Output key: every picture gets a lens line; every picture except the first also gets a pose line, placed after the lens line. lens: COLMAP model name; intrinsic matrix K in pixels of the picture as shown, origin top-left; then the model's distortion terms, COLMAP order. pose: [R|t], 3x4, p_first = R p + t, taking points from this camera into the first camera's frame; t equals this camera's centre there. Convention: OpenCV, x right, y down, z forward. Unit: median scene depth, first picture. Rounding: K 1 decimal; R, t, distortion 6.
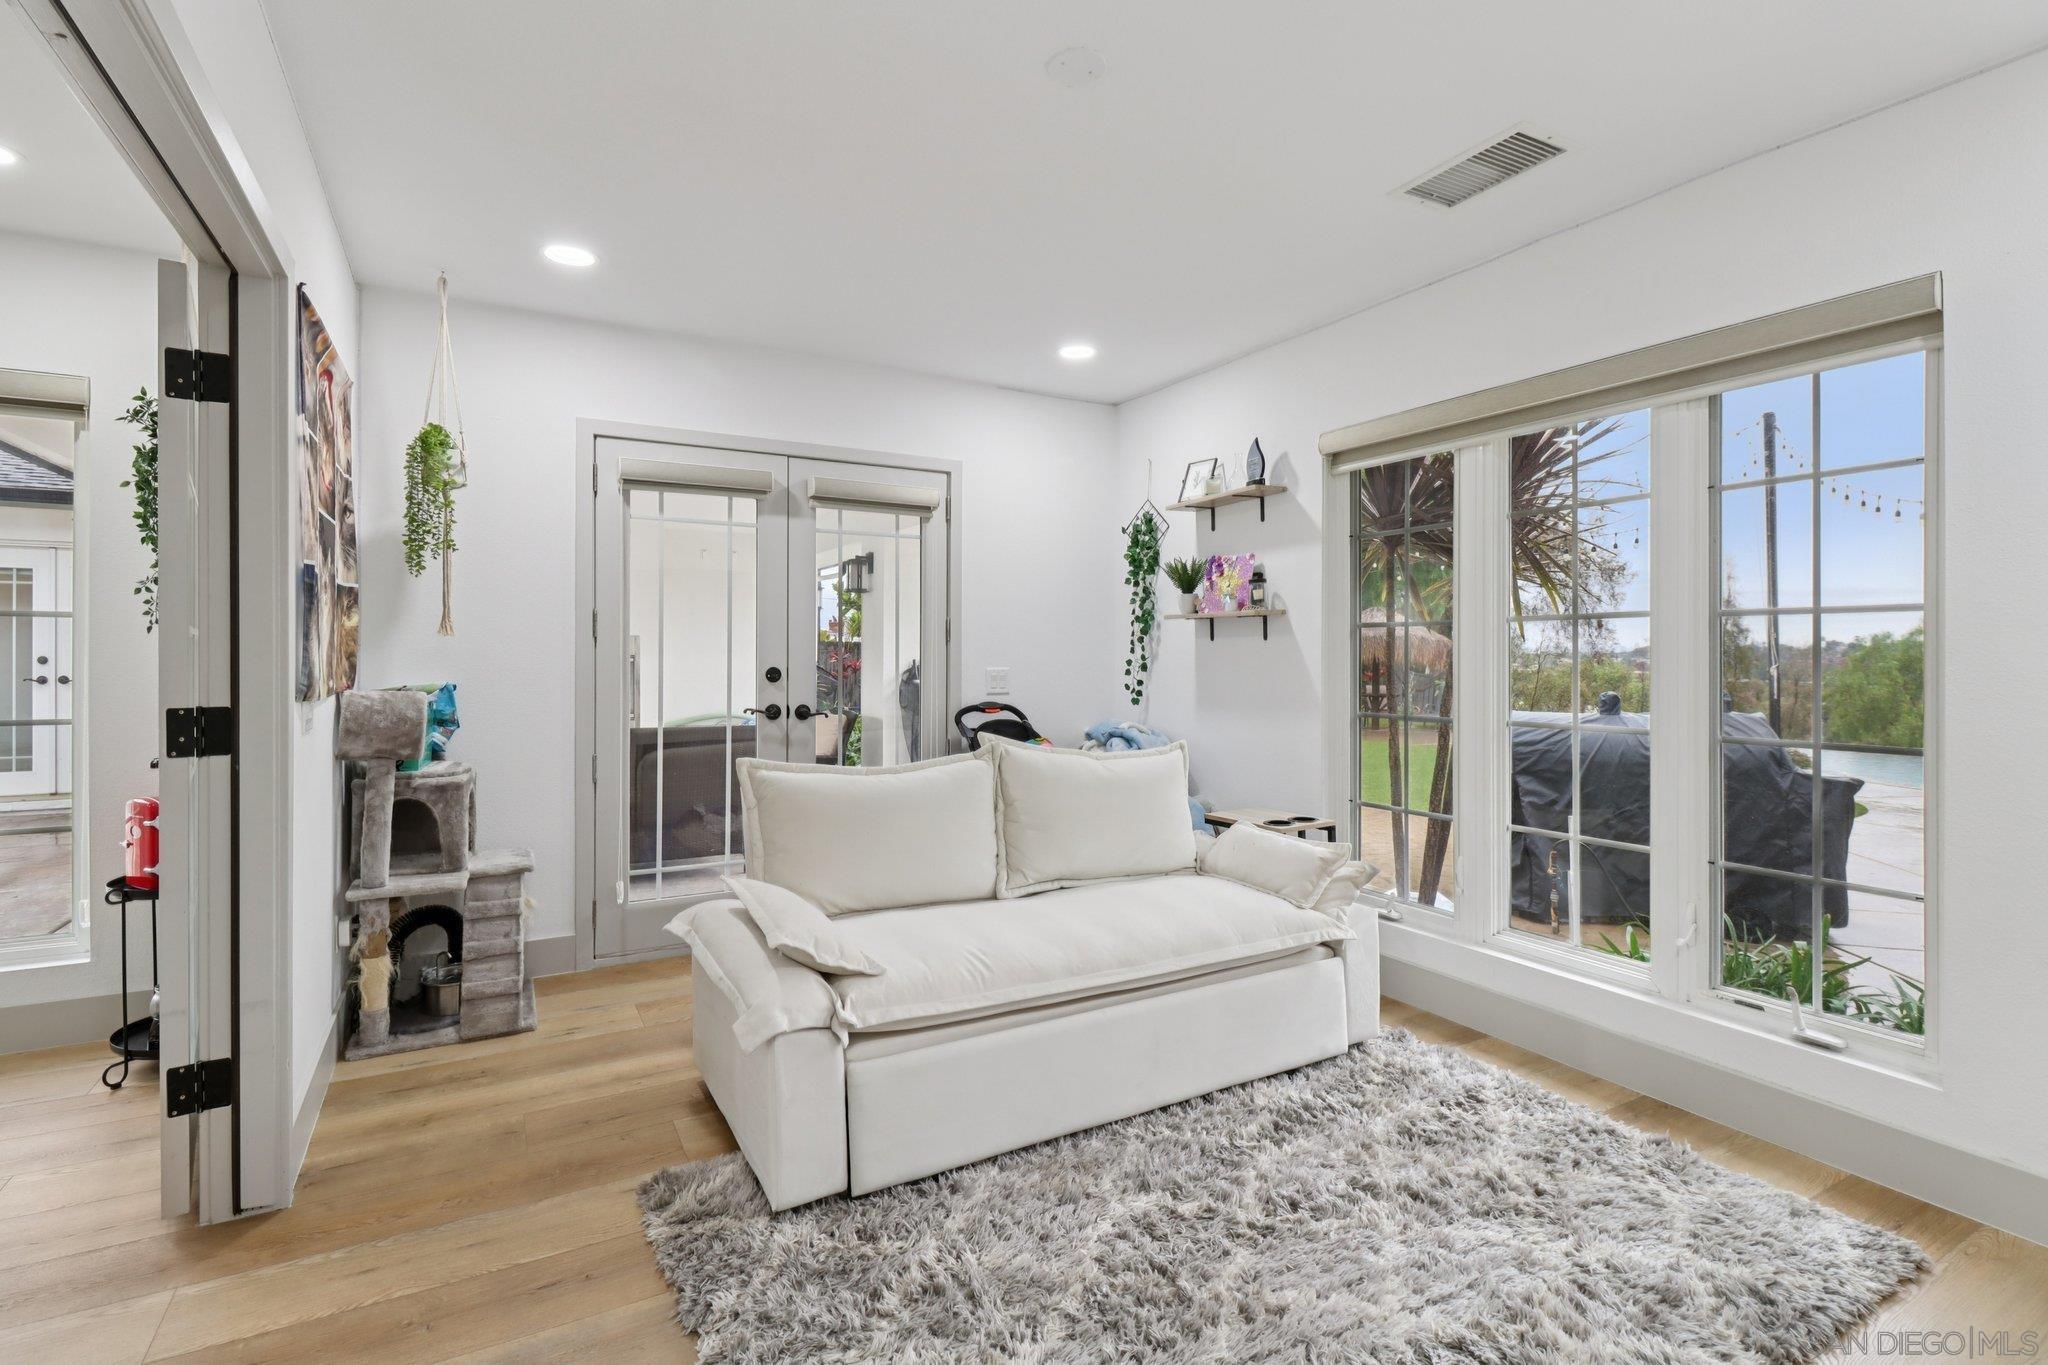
lens RADIAL K [[968.8, 0, 1030.8], [0, 968.8, 648.8], [0, 0, 1]] dist [0.019530, -0.014829]
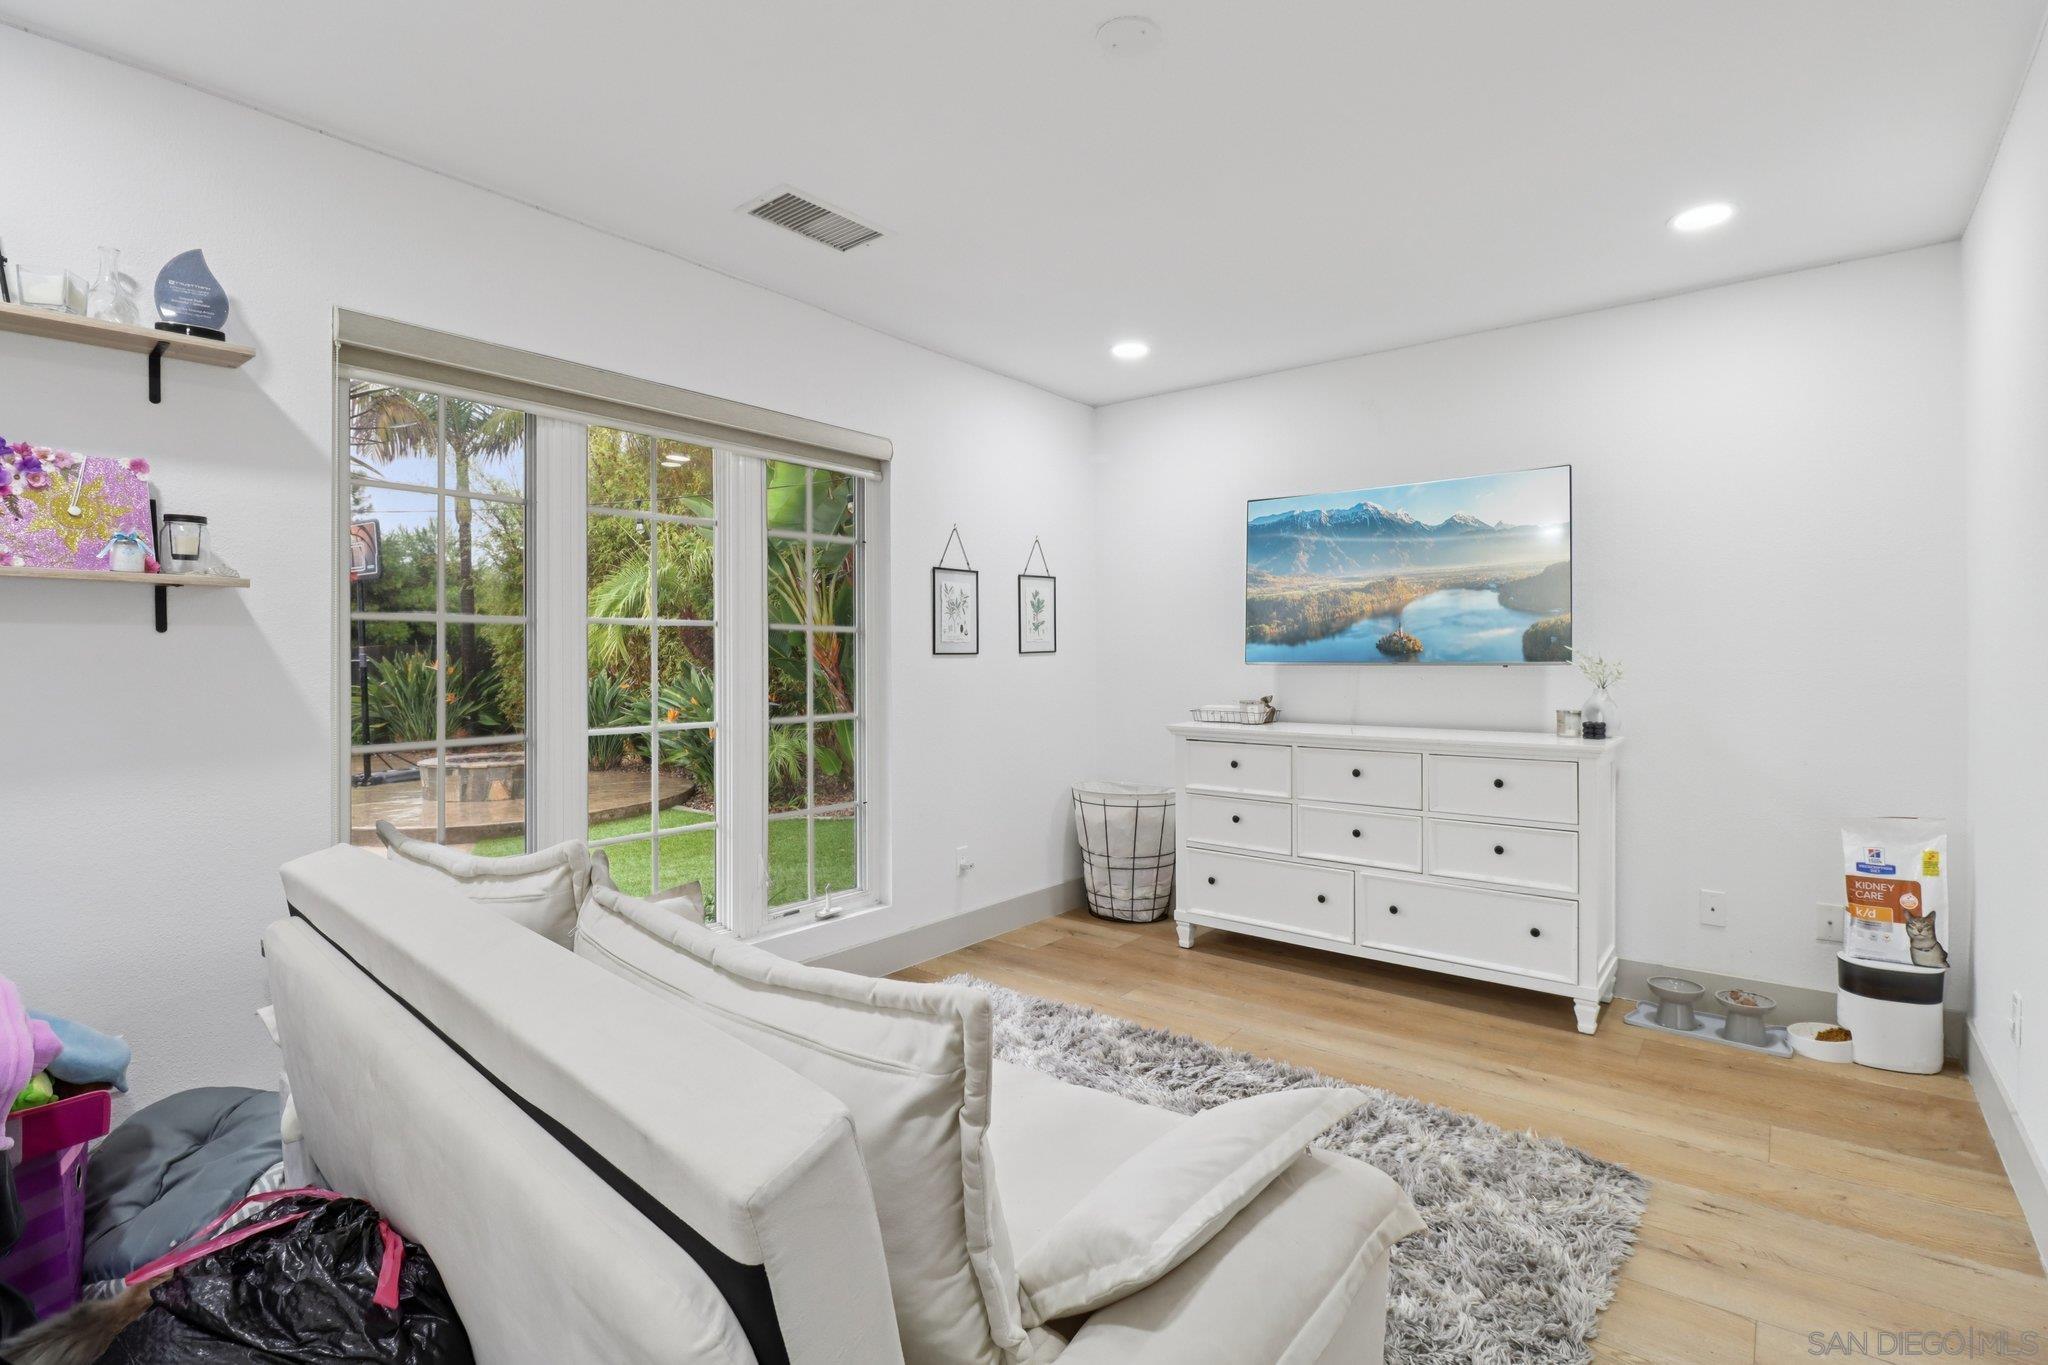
lens RADIAL K [[968.8, 0, 1030.8], [0, 968.8, 648.8], [0, 0, 1]] dist [0.019530, -0.014829]
pose [[-0.366828, 0.015188, 0.930165, -0.366157], [-0.003784, 0.999834, -0.017818, 0.005931], [-0.930281, -0.010055, -0.366710, 0.682237]]
